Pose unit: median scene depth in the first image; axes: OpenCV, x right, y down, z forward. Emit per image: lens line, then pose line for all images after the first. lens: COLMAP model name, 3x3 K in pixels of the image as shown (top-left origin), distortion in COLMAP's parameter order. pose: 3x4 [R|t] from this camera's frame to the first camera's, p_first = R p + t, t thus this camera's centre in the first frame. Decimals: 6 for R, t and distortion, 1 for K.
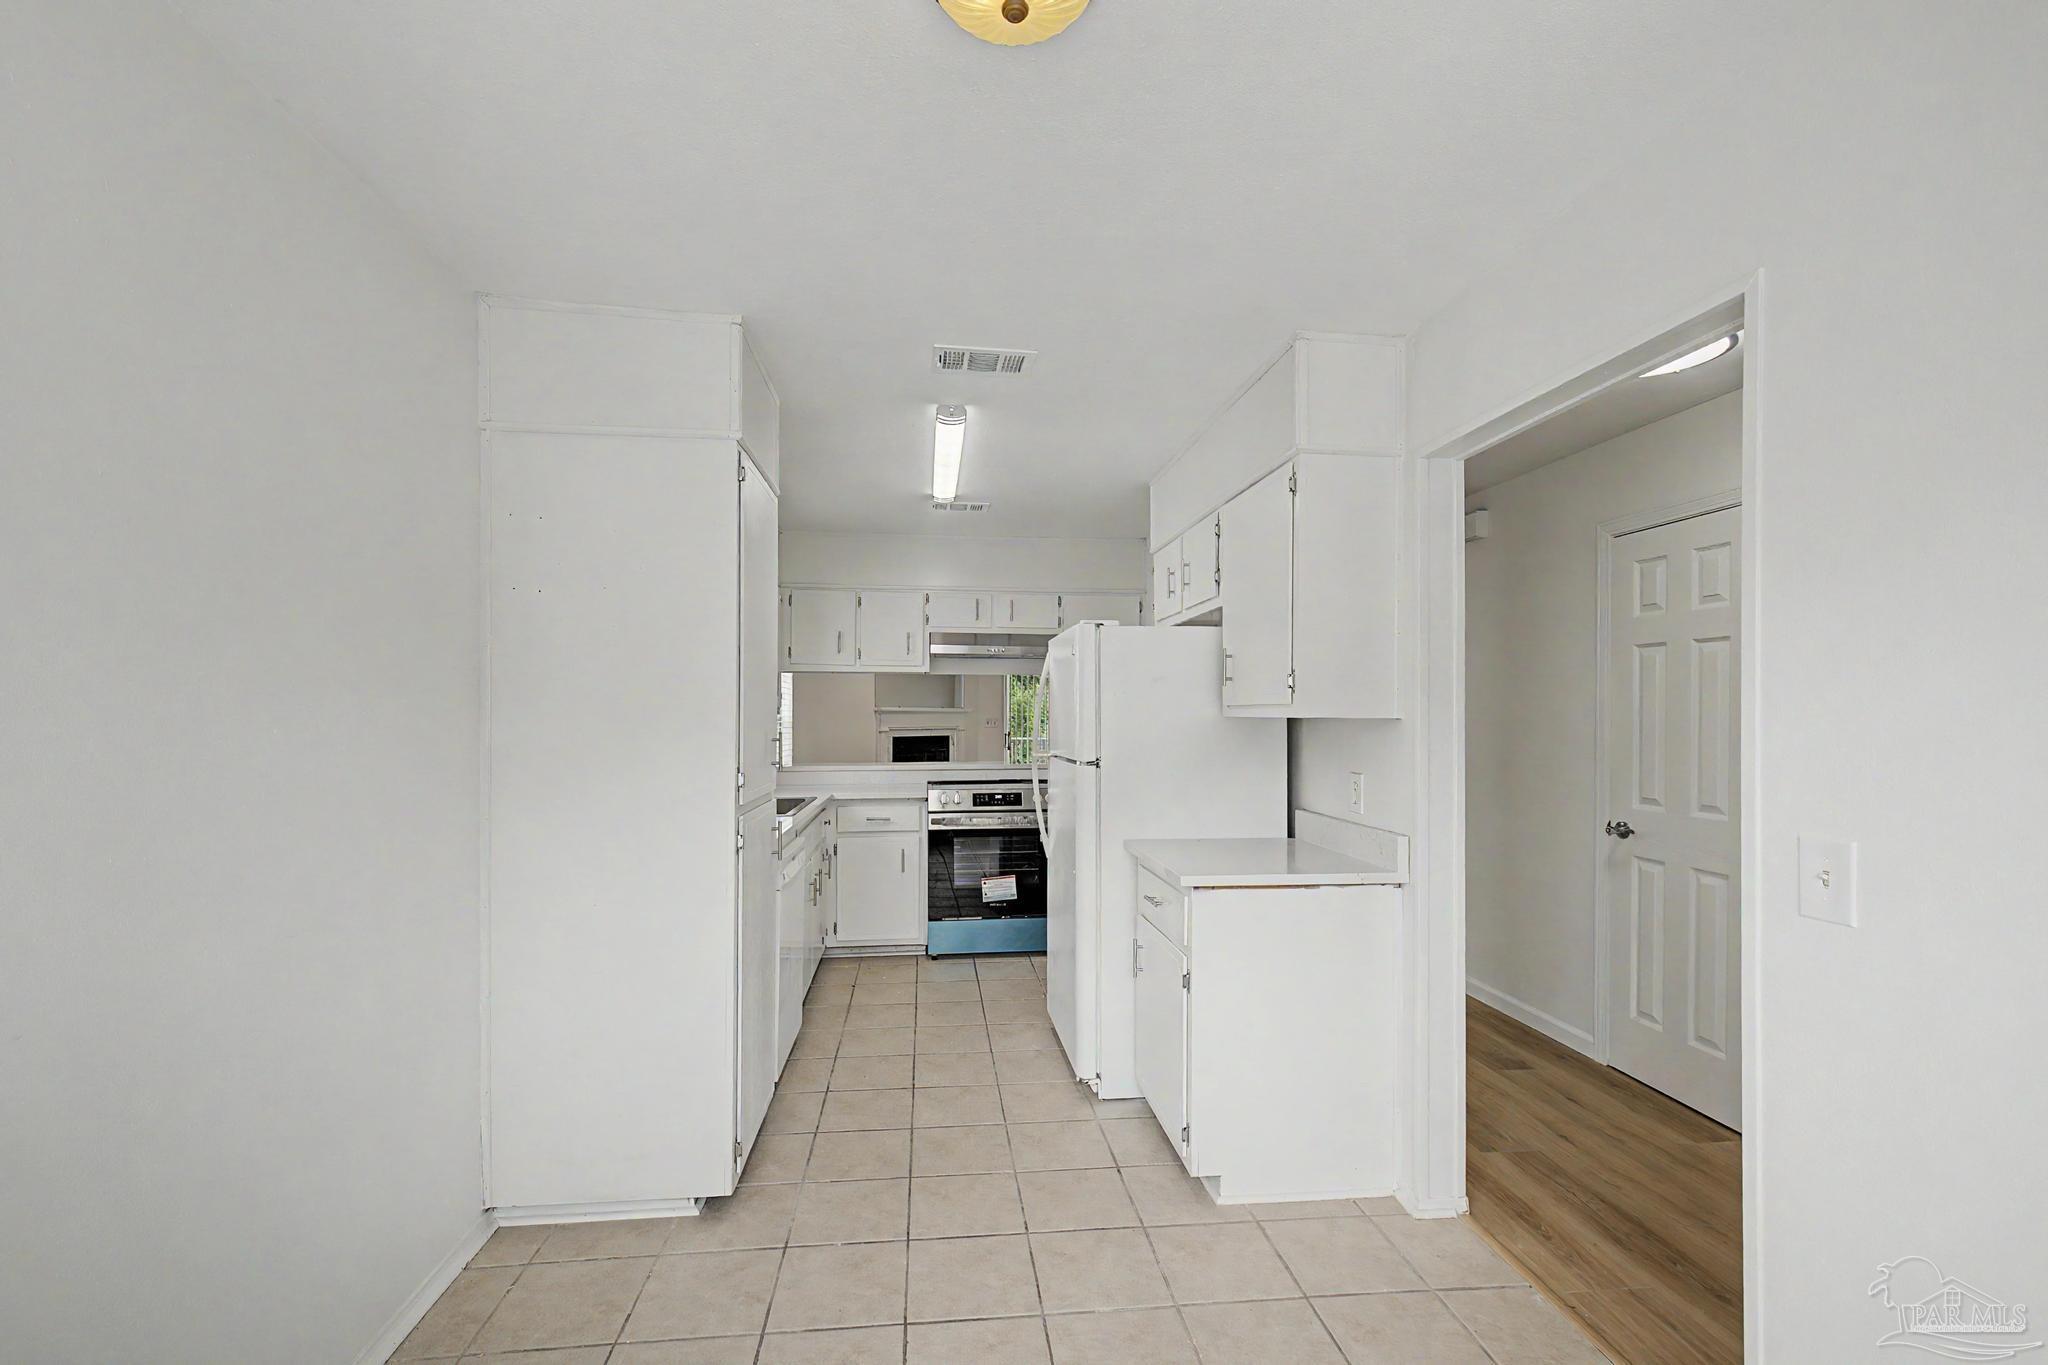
lens RADIAL K [[869.3, 0, 1024.1], [0, 869.3, 700.4], [0, 0, 1]] dist [0.006610, -0.000882]
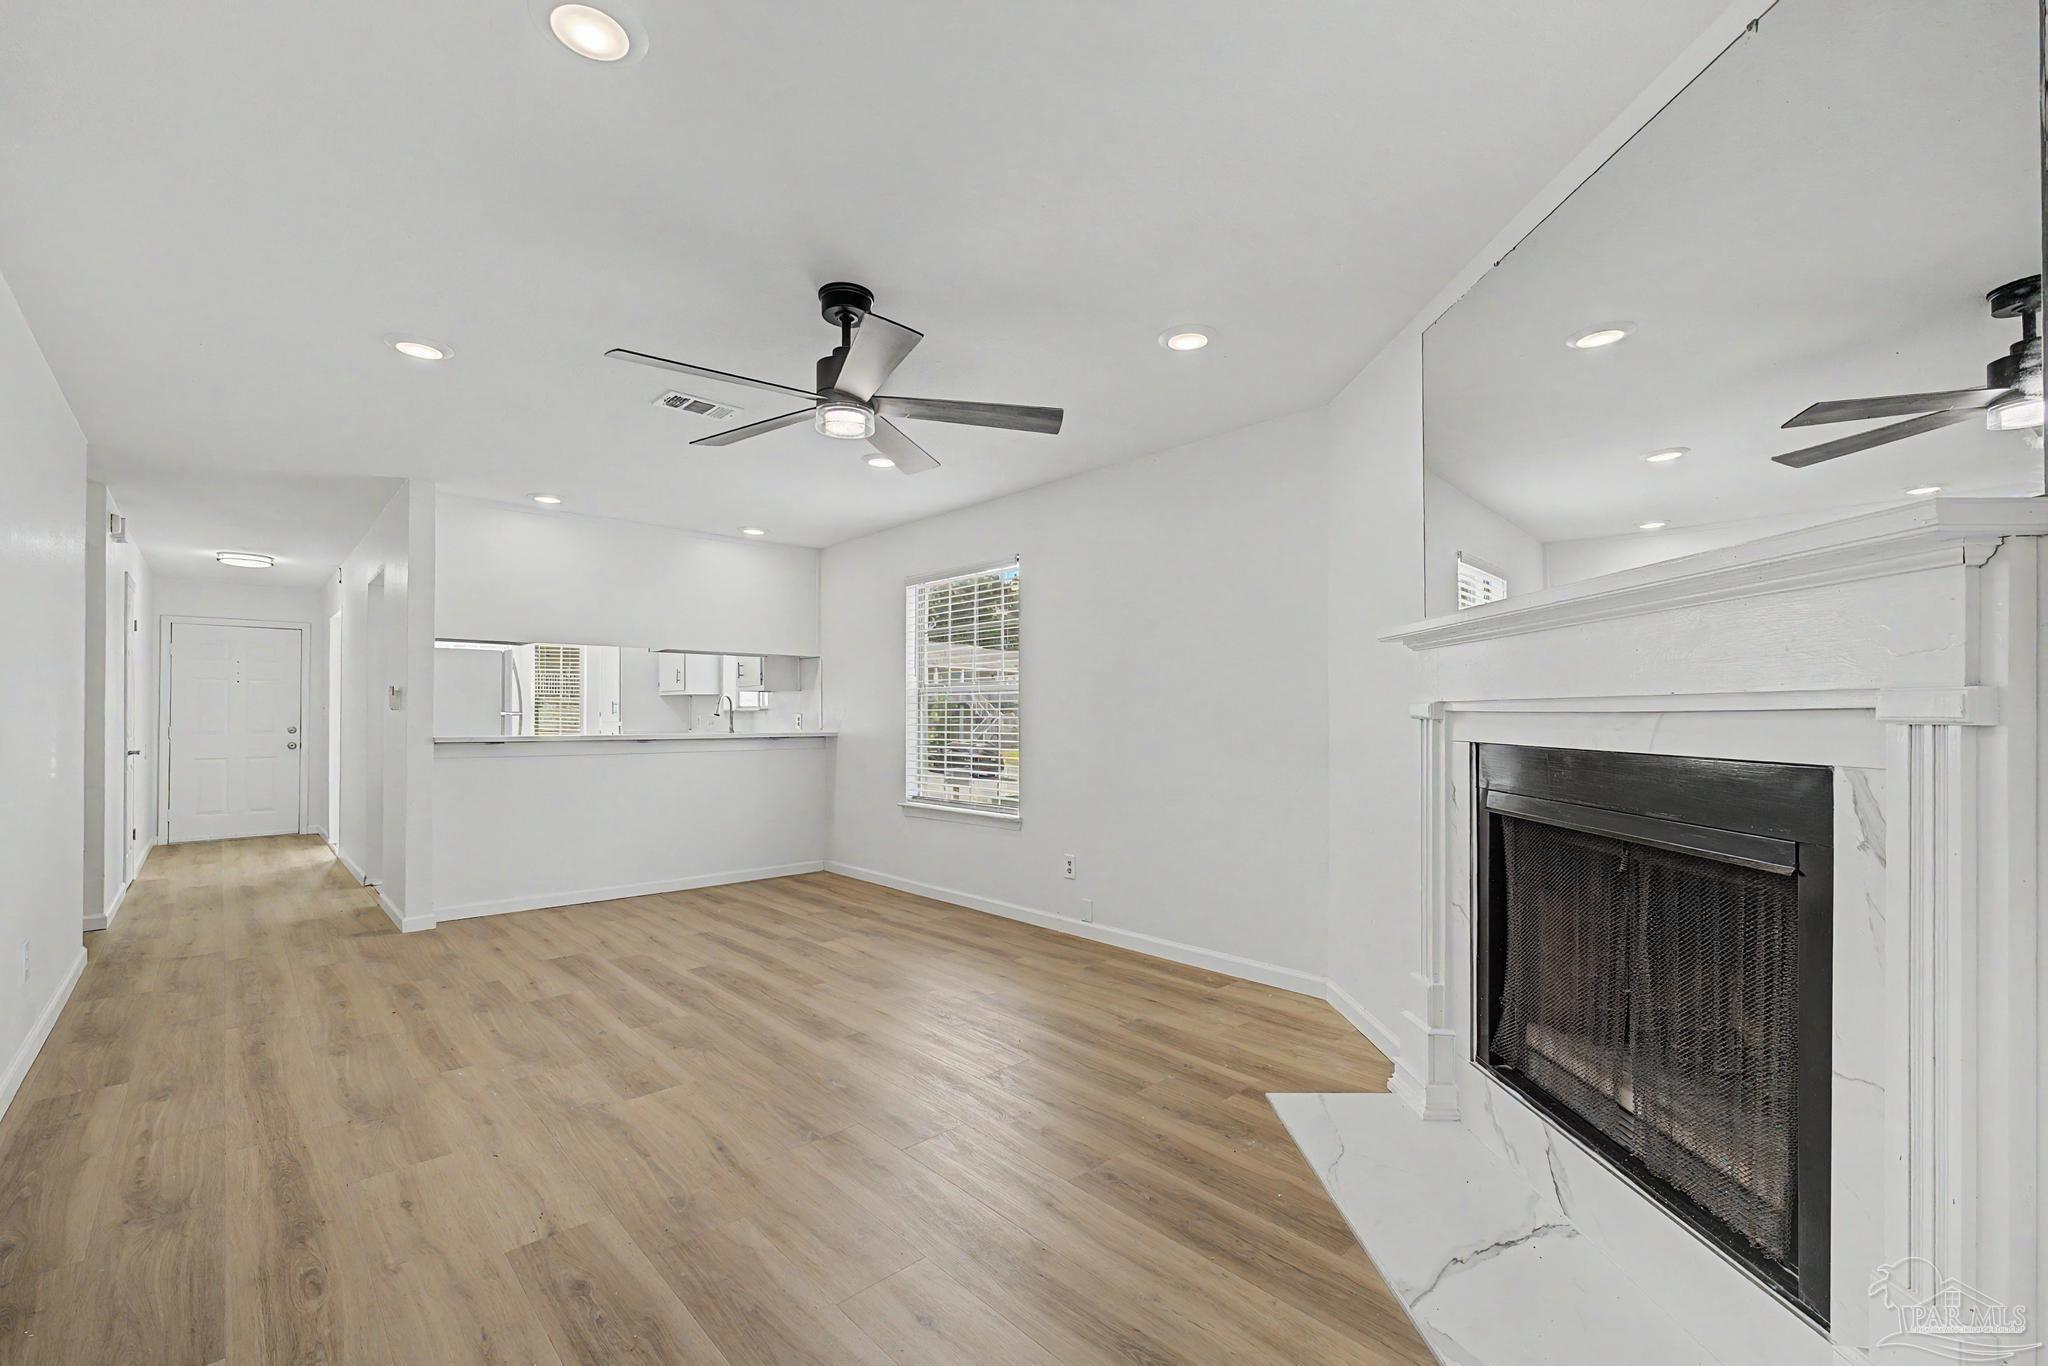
lens RADIAL K [[869.3, 0, 1024.9], [0, 869.3, 701.8], [0, 0, 1]] dist [0.006610, -0.000882]
pose [[-0.807329, -0.013474, -0.589948, 0.185838], [0.005519, 0.999523, -0.030380, 0.081580], [0.590076, -0.027783, -0.806870, 2.436067]]
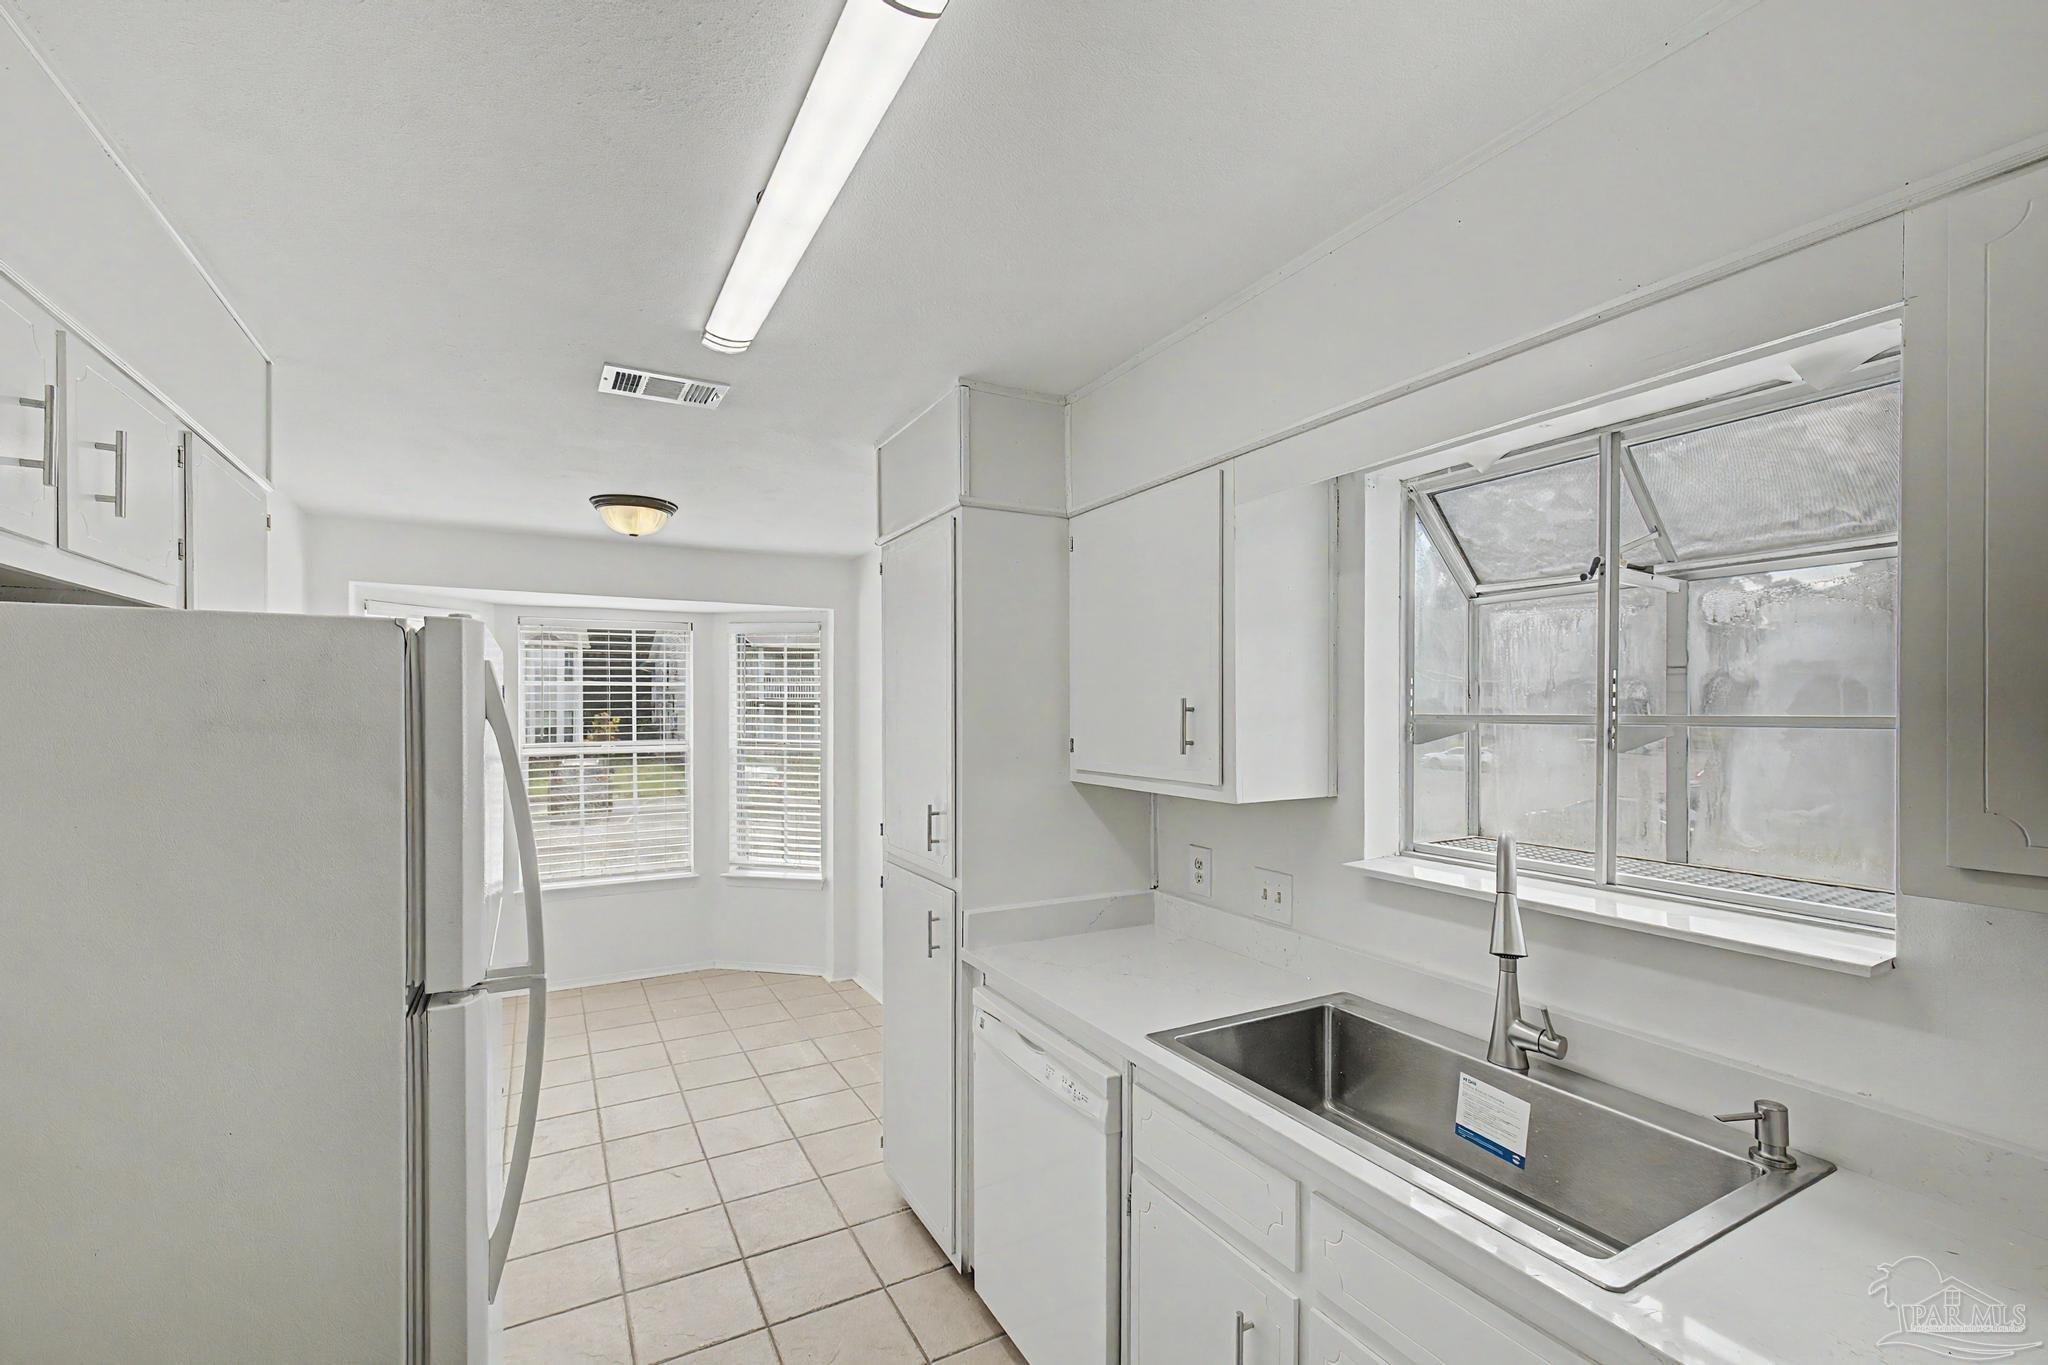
lens RADIAL K [[869.3, 0, 1040.8], [0, 869.3, 708.6], [0, 0, 1]] dist [0.006610, -0.000882]
pose [[-0.922990, -0.003388, -0.384809, -0.031336], [0.002652, 0.999881, -0.015165, -0.023869], [0.384815, -0.015018, -0.922872, 1.077643]]
